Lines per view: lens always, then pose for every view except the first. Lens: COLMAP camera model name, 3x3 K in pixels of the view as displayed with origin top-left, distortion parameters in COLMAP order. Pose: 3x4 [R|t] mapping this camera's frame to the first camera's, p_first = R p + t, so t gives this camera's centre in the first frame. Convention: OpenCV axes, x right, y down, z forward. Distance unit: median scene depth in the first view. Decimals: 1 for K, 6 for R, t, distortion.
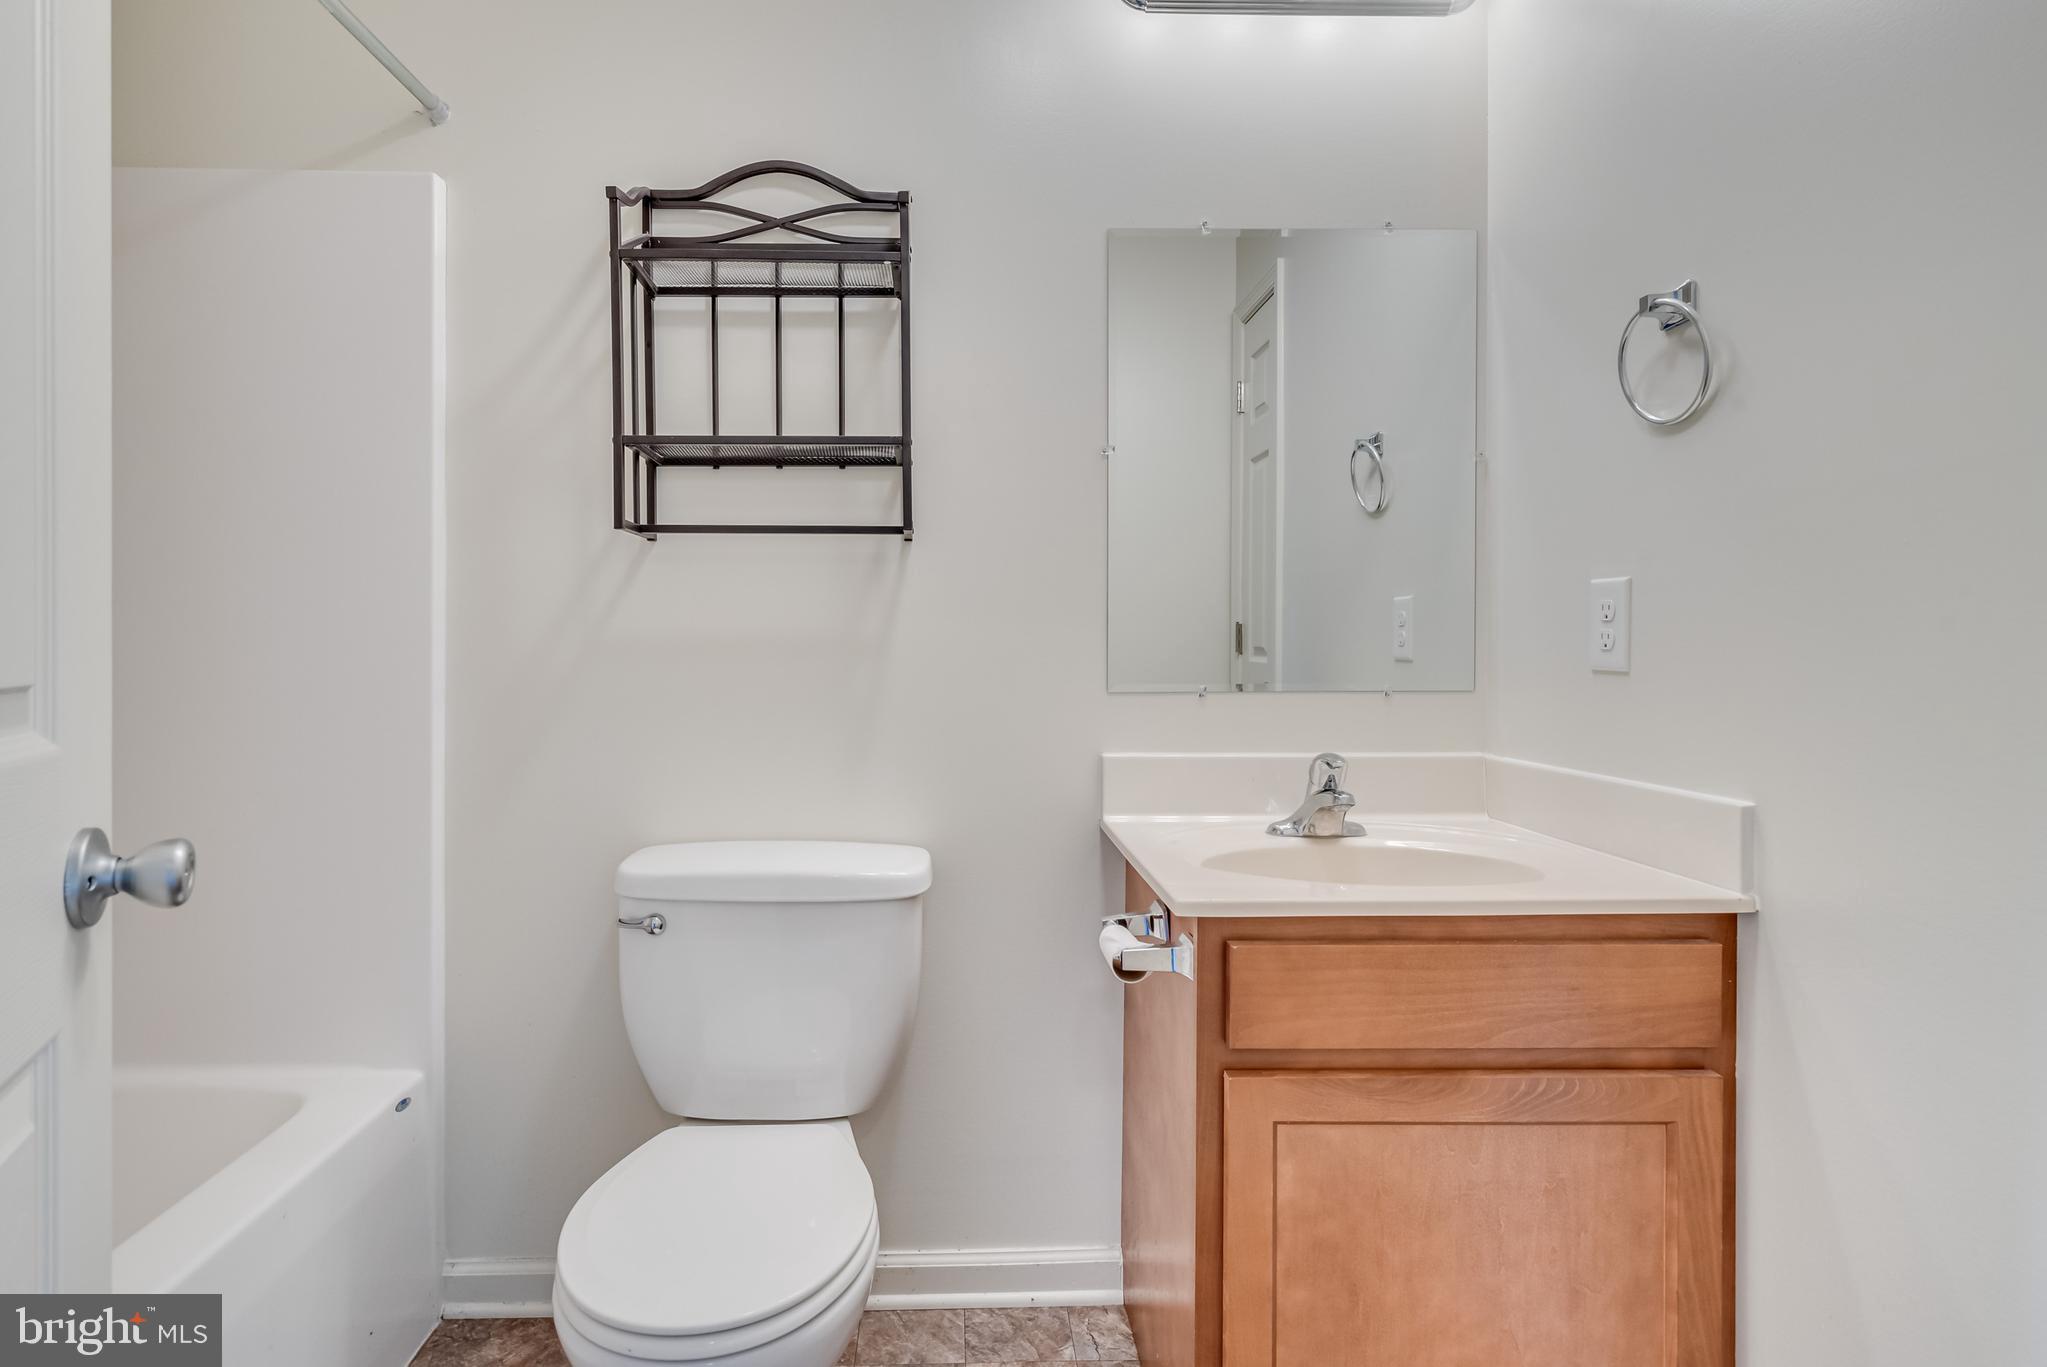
lens RADIAL K [[993.4, 0, 1042.8], [0, 993.4, 651.4], [0, 0, 1]] dist [-0.002965, -0.000246]
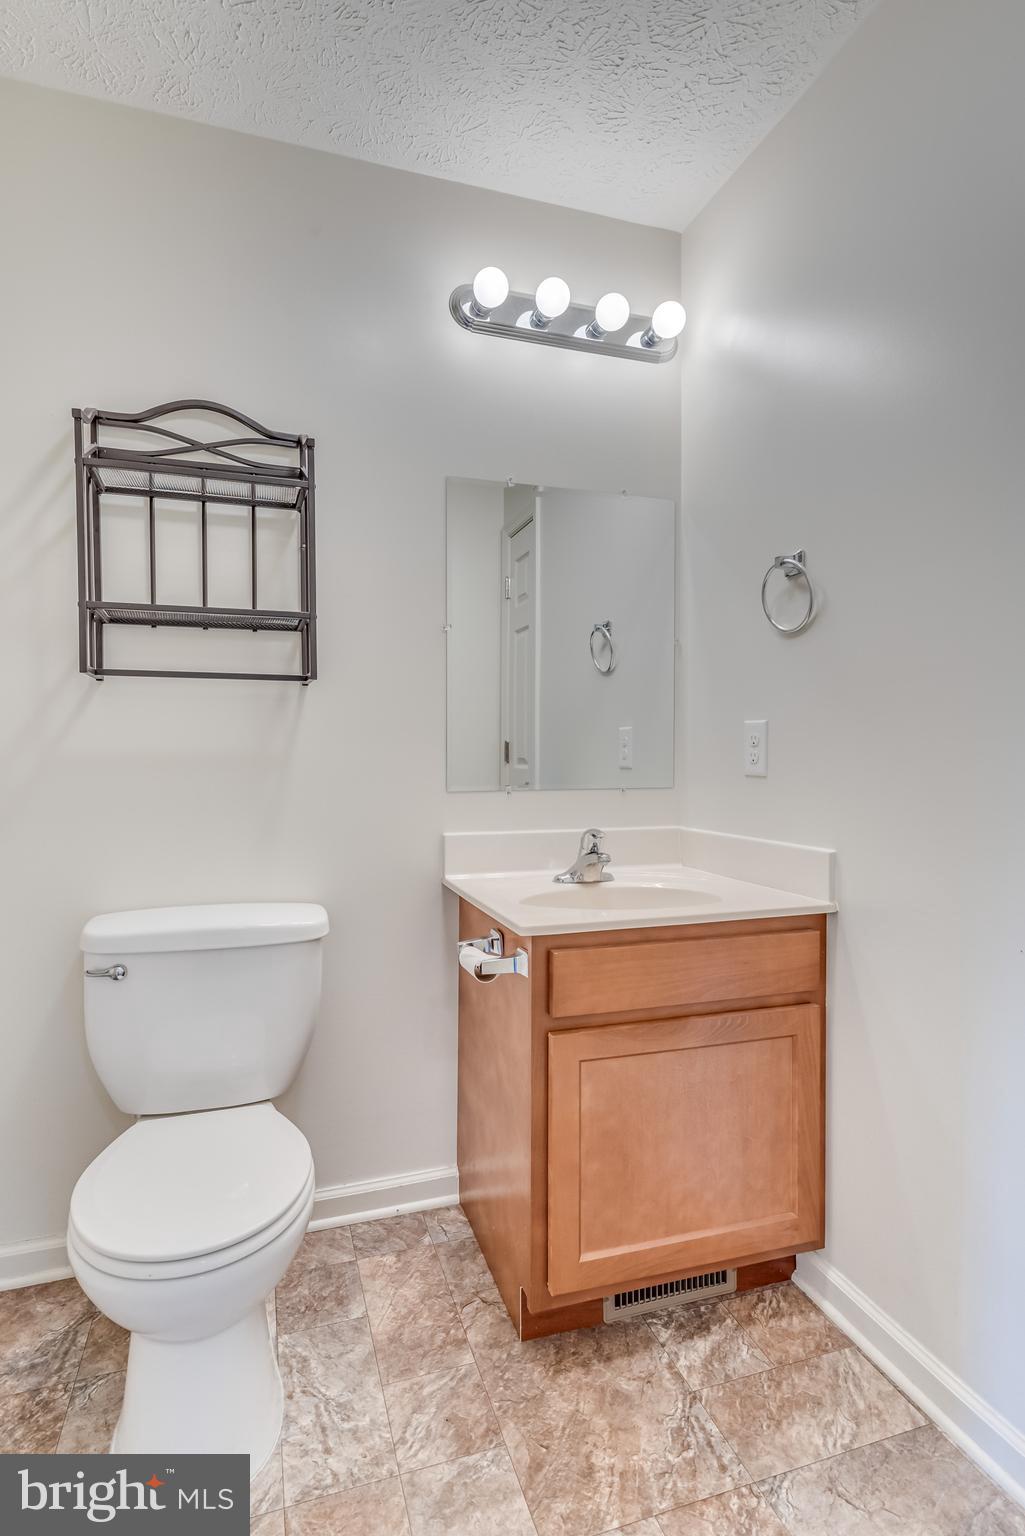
lens RADIAL K [[745.4, 0, 504.5], [0, 745.4, 760.3], [0, 0, 1]] dist [-0.002965, -0.000246]
pose [[0.963505, -0.004017, 0.267661, -0.156794], [0.002092, 0.999970, 0.007476, -0.014472], [-0.267683, -0.006643, 0.963484, -0.092522]]
